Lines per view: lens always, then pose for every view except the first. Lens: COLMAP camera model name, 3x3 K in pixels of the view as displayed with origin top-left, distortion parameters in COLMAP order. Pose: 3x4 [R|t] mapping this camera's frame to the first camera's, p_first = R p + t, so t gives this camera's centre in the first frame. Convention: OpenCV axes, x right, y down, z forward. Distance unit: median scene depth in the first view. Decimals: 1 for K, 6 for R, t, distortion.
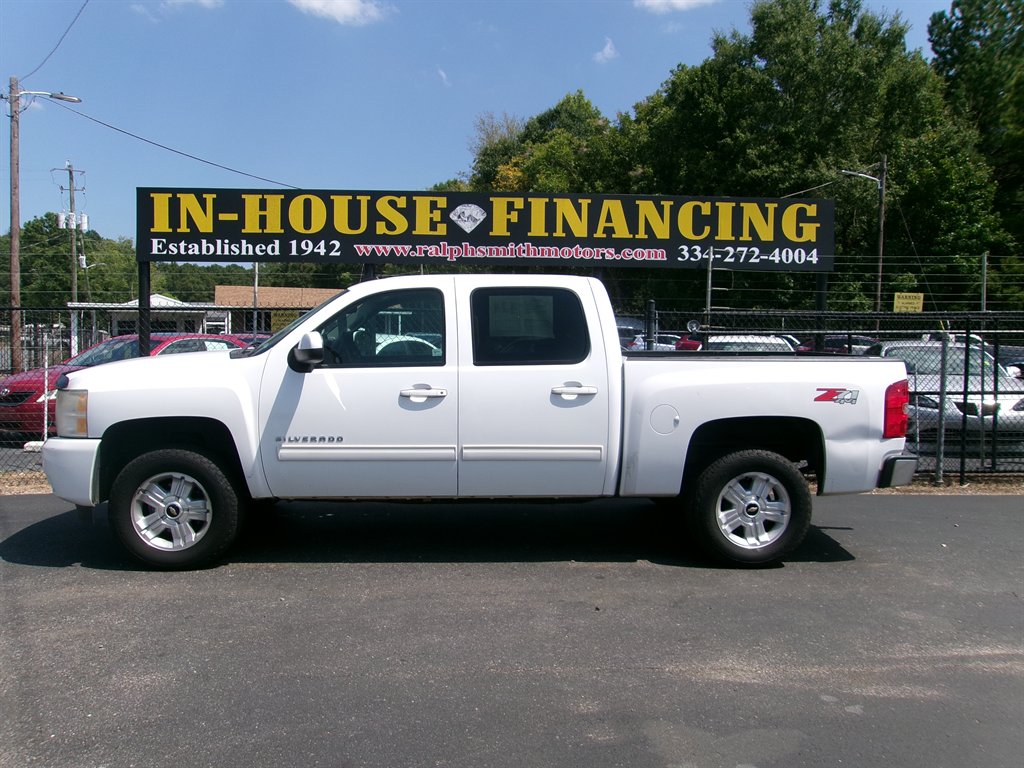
lens RADIAL K [[805.4, 0, 504.2], [0, 805.4, 380.1], [0, 0, 1]] dist [-0.050915, 0.089505]
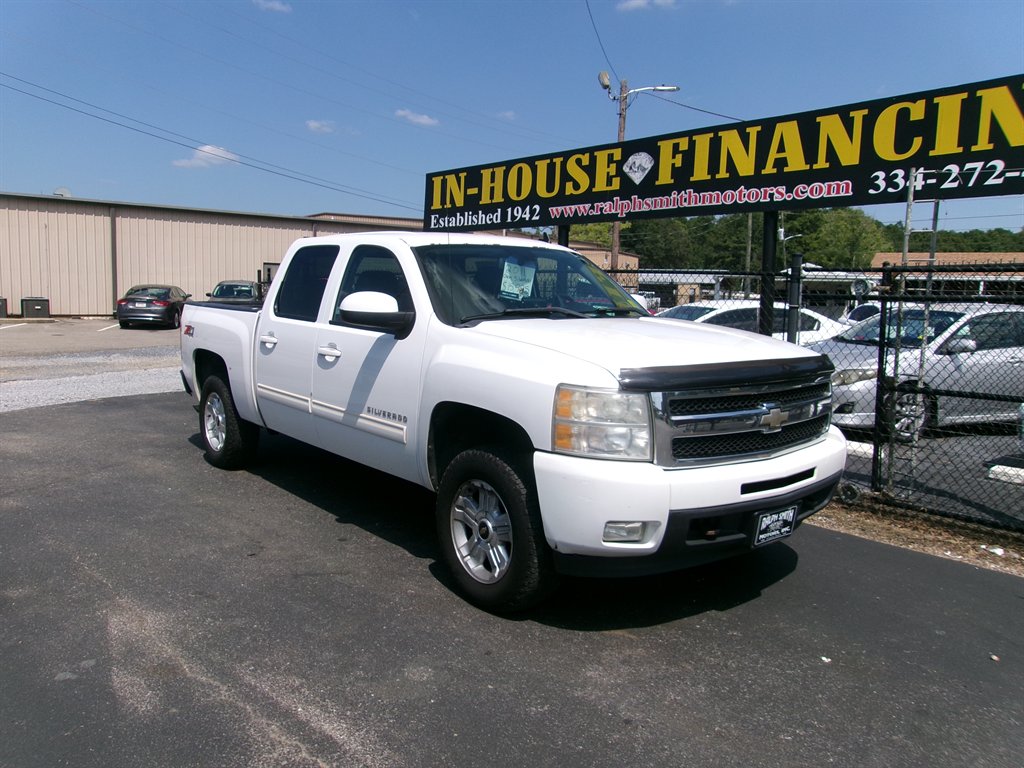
lens RADIAL K [[804.5, 0, 503.9], [0, 804.5, 382.0], [0, 0, 1]] dist [-0.047703, 0.103024]
pose [[0.630735, 0.087849, -0.771010, 0.576727], [-0.058651, 0.996126, 0.065519, -0.012229], [0.773779, 0.003895, 0.633444, 0.313247]]
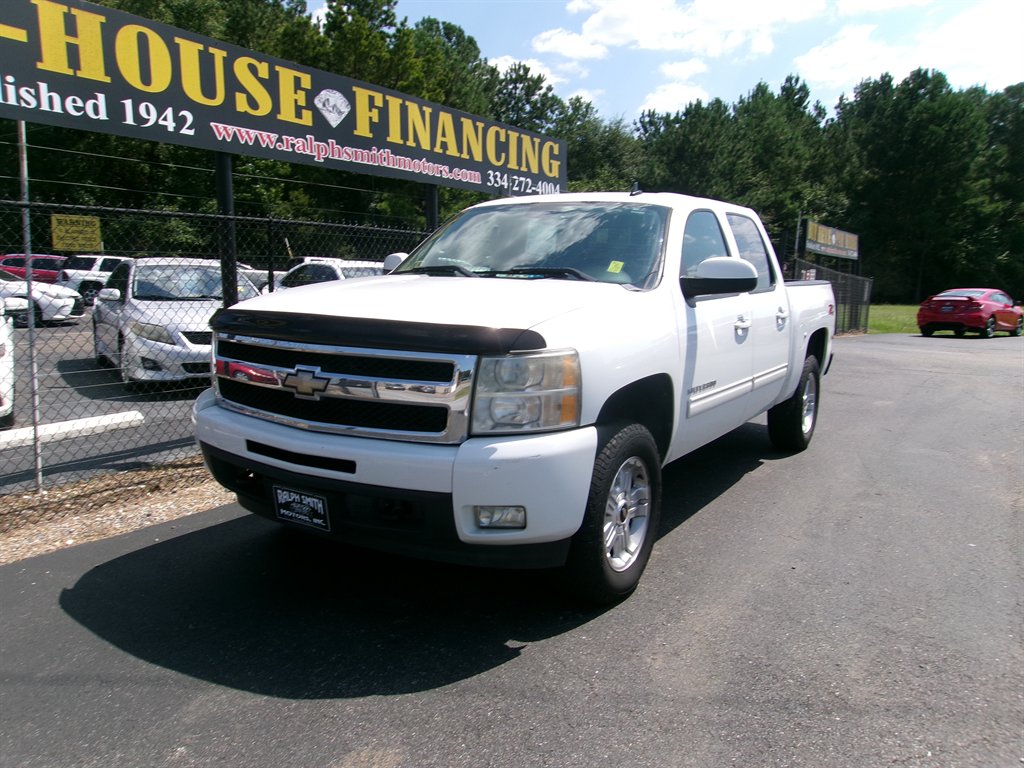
lens RADIAL K [[805.4, 0, 504.2], [0, 805.4, 380.1], [0, 0, 1]] dist [-0.050915, 0.089505]
pose [[0.580780, -0.111322, 0.806413, -0.606002], [0.036062, 0.993152, 0.111129, -0.019450], [-0.813261, -0.035461, 0.580817, 0.403443]]
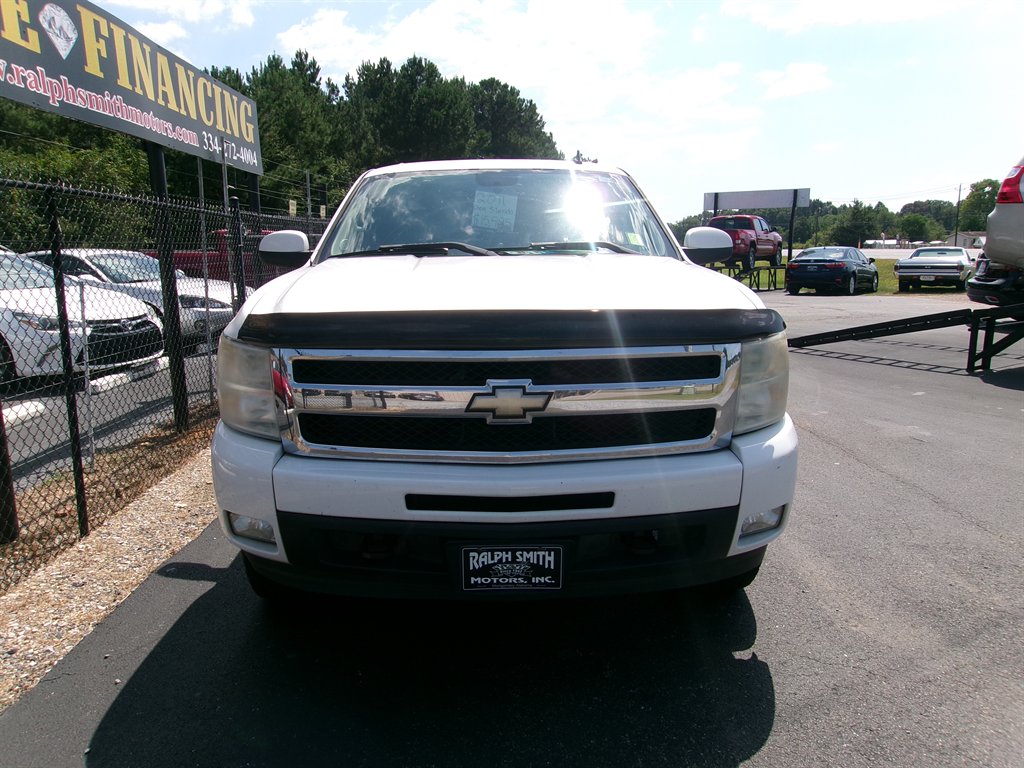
lens RADIAL K [[810.5, 0, 507.8], [0, 810.5, 383.6], [0, 0, 1]] dist [-0.050314, 0.064321]
pose [[0.026717, -0.177571, 0.983745, -0.633794], [0.071697, 0.981903, 0.175291, -0.035723], [-0.997069, 0.065848, 0.038965, 0.682409]]
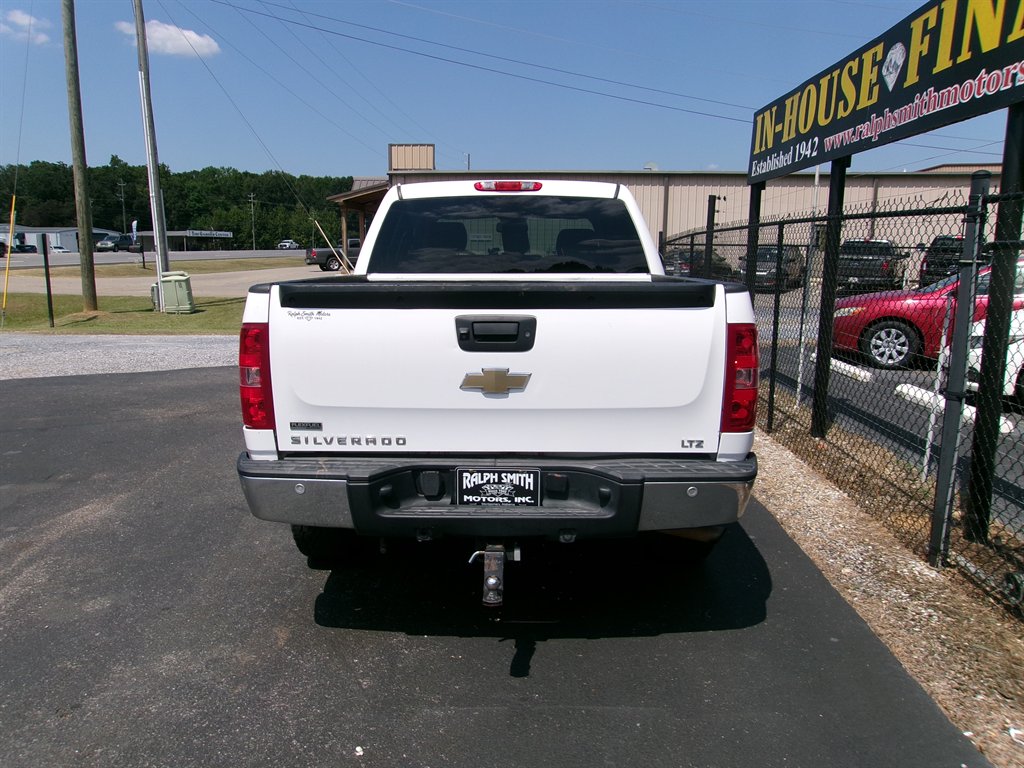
lens RADIAL K [[794.4, 0, 495.4], [0, 794.4, 383.9], [0, 0, 1]] dist [0.002701, 0.008058]
pose [[-0.083410, 0.152346, -0.984801, 0.638877], [-0.060187, 0.985671, 0.157578, -0.035514], [0.994696, 0.072415, -0.073046, 0.752355]]
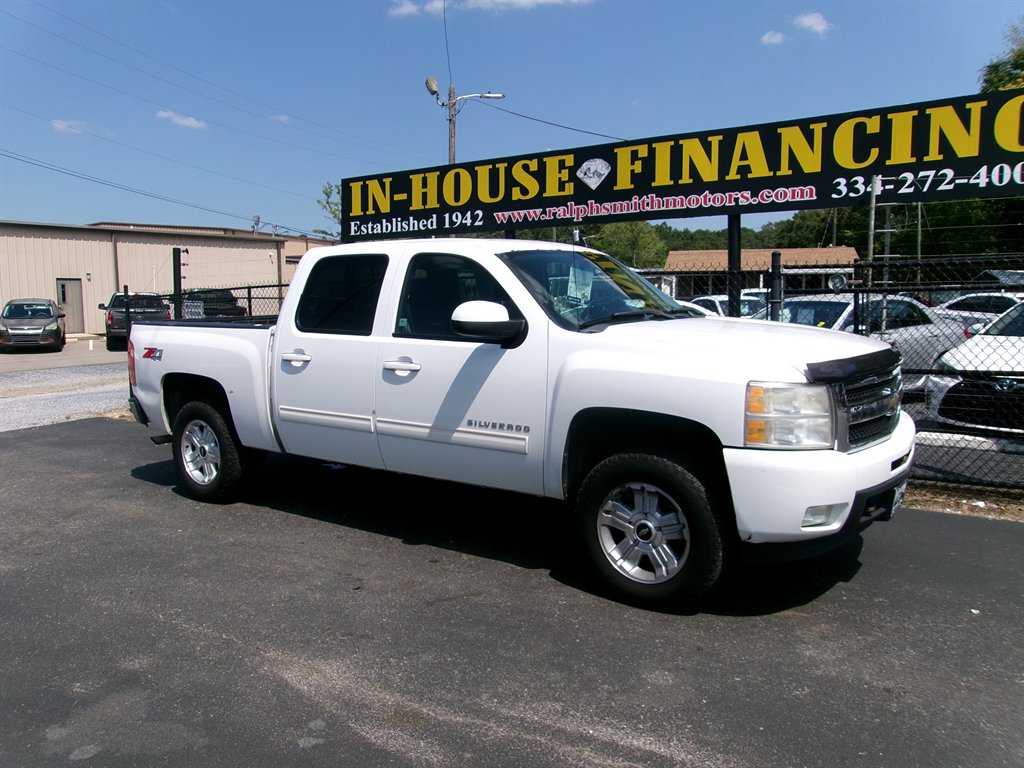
lens RADIAL K [[804.5, 0, 503.9], [0, 804.5, 382.0], [0, 0, 1]] dist [-0.047703, 0.103024]
pose [[0.809887, 0.037862, -0.585362, 0.426377], [-0.009809, 0.998649, 0.051022, -0.006455], [0.586503, -0.035580, 0.809165, 0.175333]]
